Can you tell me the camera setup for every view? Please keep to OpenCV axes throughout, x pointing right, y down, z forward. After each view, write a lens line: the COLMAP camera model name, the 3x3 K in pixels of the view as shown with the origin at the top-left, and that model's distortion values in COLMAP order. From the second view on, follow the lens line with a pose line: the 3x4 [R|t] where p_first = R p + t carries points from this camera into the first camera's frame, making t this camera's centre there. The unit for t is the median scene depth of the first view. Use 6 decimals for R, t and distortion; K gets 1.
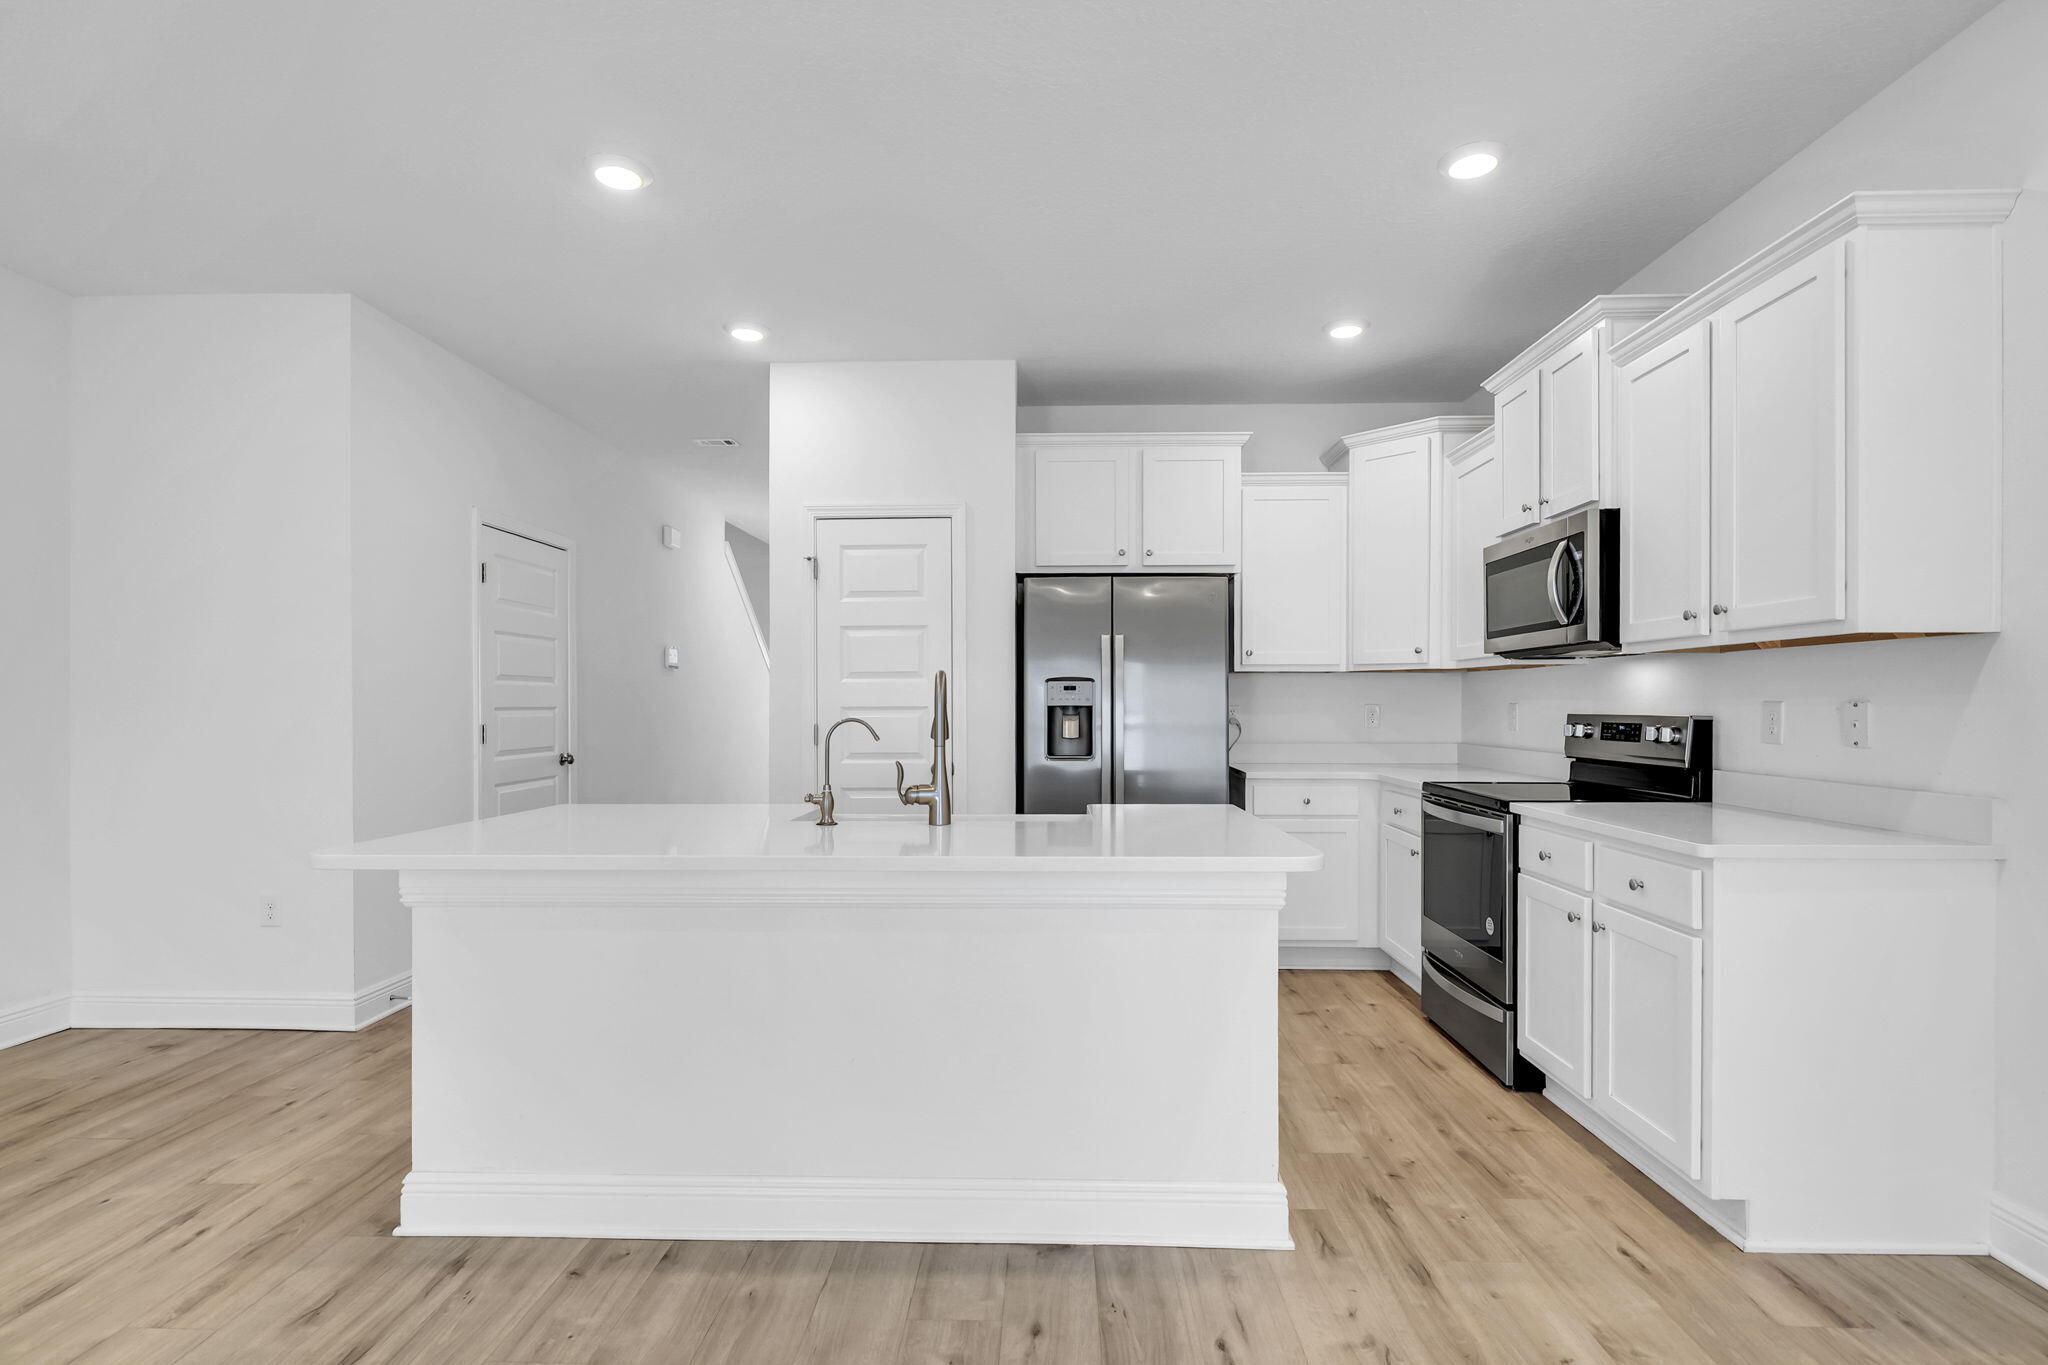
lens RADIAL K [[1003.6, 0, 1038.3], [0, 1003.6, 708.5], [0, 0, 1]] dist [0.000056, -0.000212]
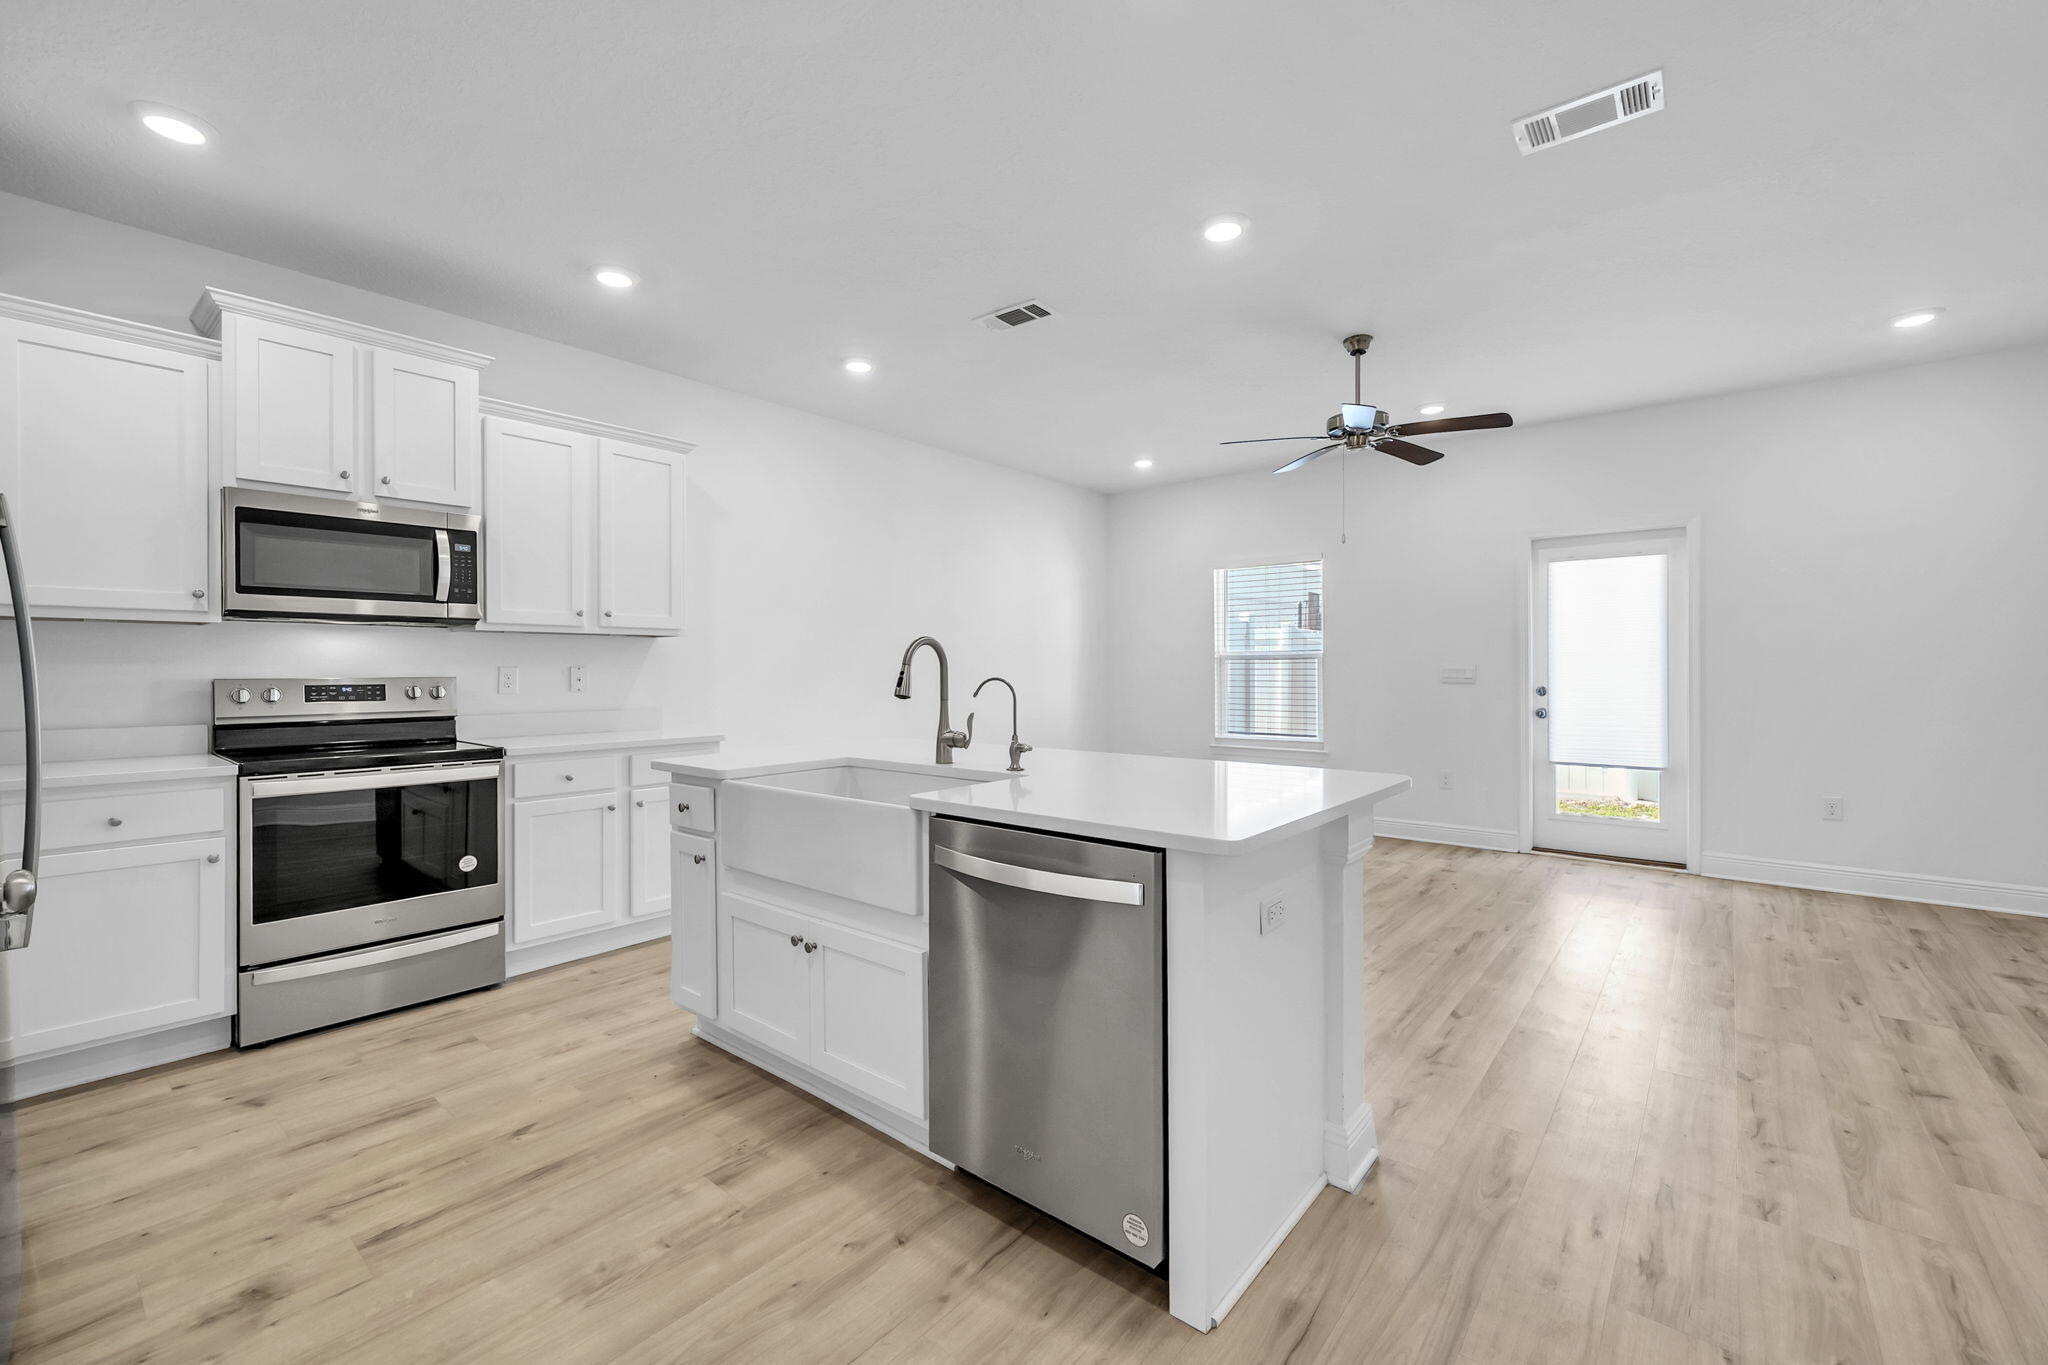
lens RADIAL K [[842.9, 0, 1017.2], [0, 842.9, 675.6], [0, 0, 1]] dist [0.000821, 0.000149]
pose [[-0.775864, -0.002150, 0.630897, -0.586997], [0.005335, 0.999936, 0.009969, -0.001208], [-0.630878, 0.011100, -0.775803, 1.249414]]
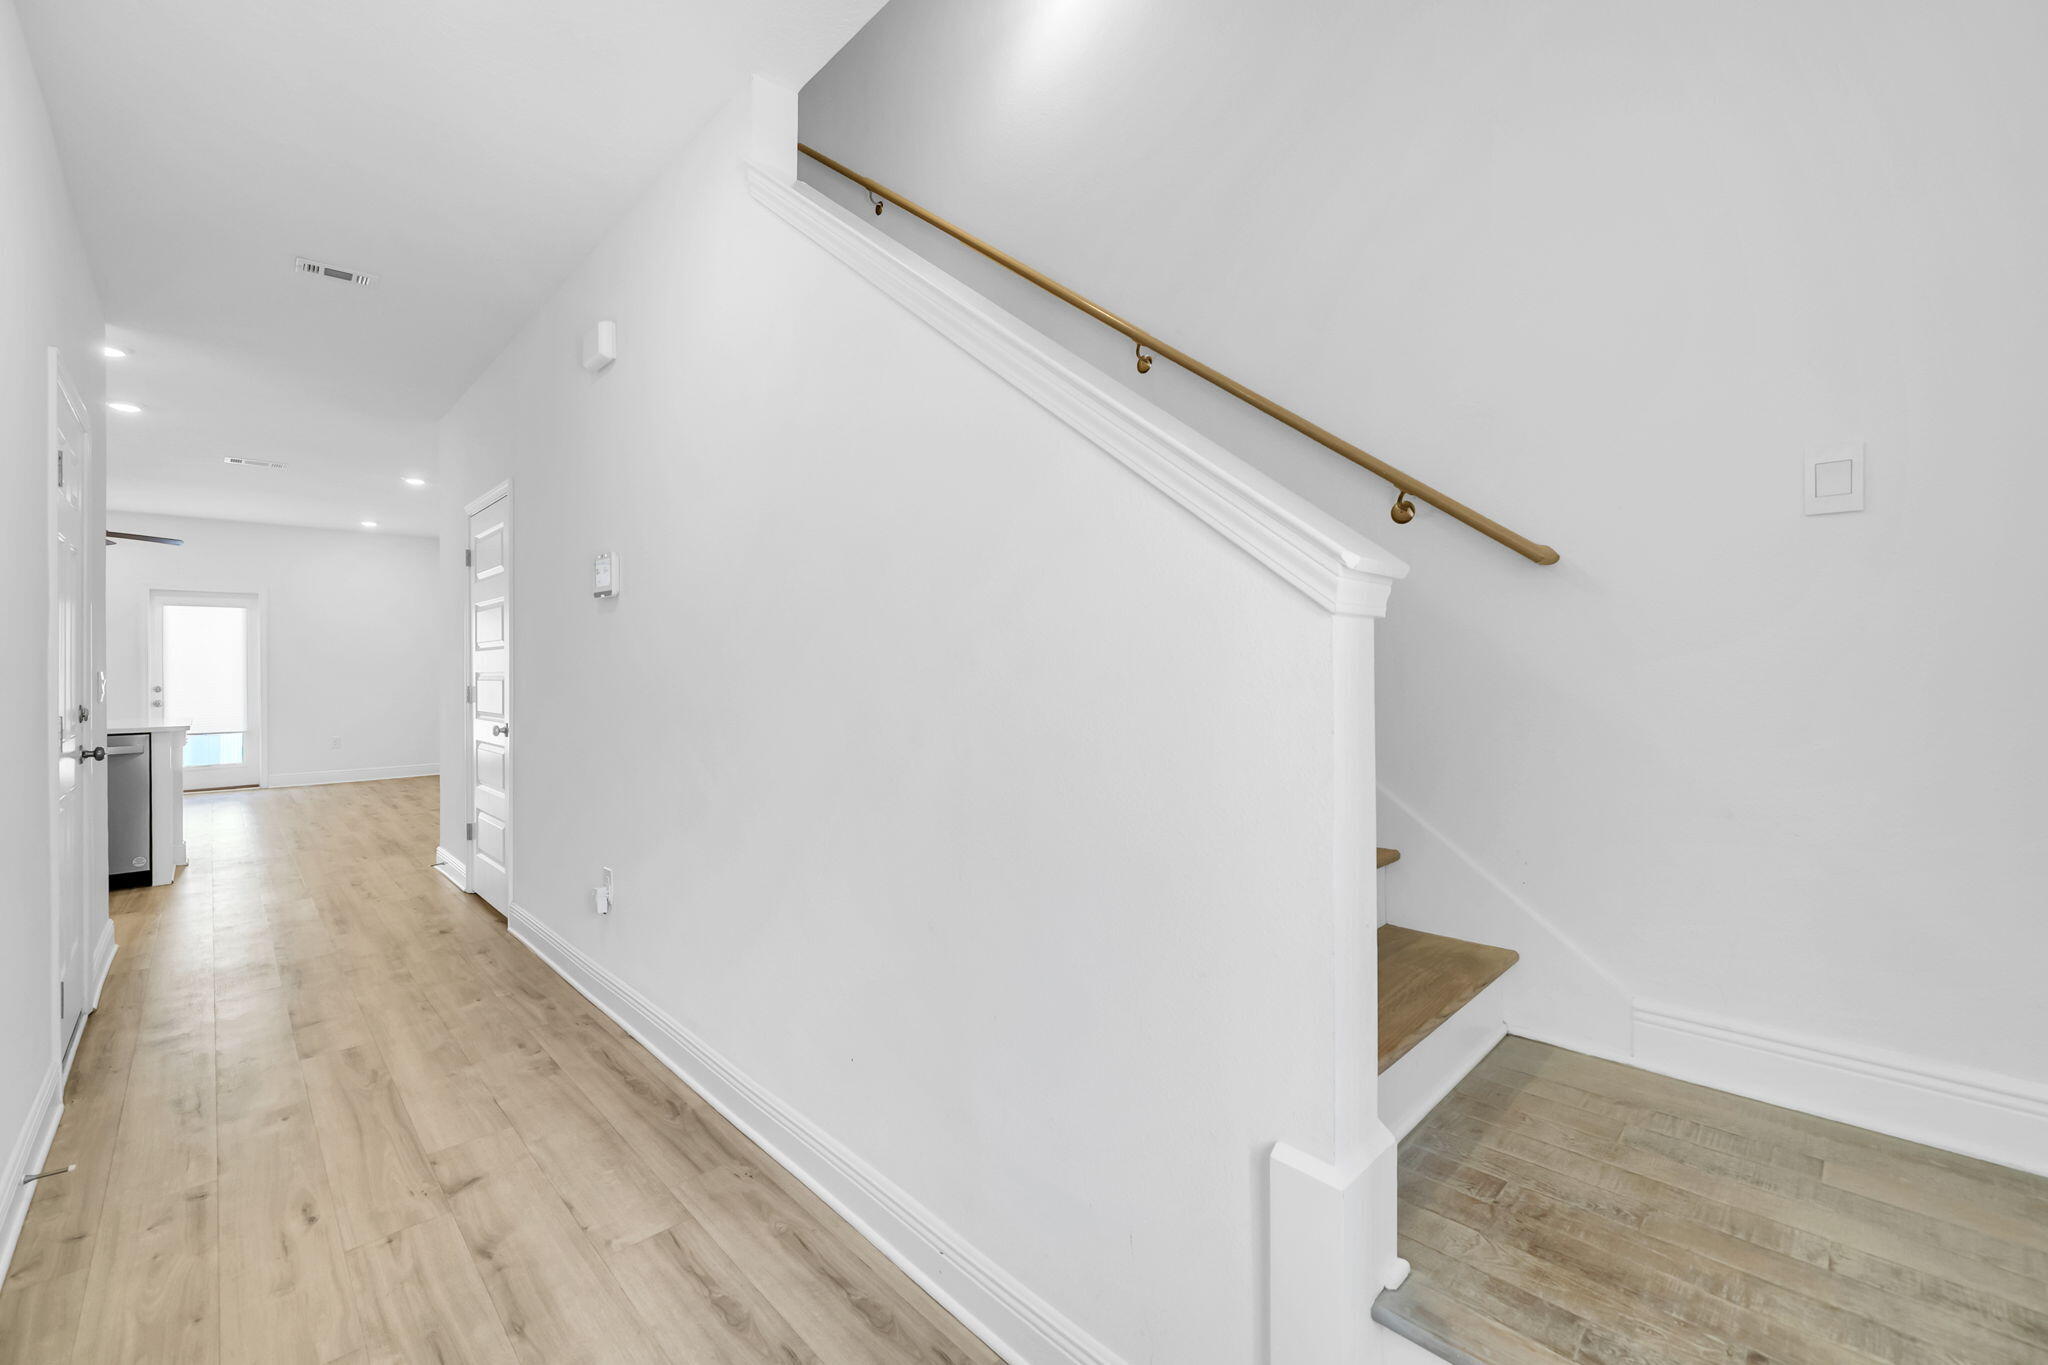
lens RADIAL K [[821.9, 0, 1022.6], [0, 821.9, 670.9], [0, 0, 1]] dist [-0.001538, -0.000148]
pose [[-0.696623, 0.001423, -0.717436, -0.397002], [0.000258, 0.999998, 0.001733, -0.007028], [0.717437, 0.001022, -0.696622, 2.783368]]
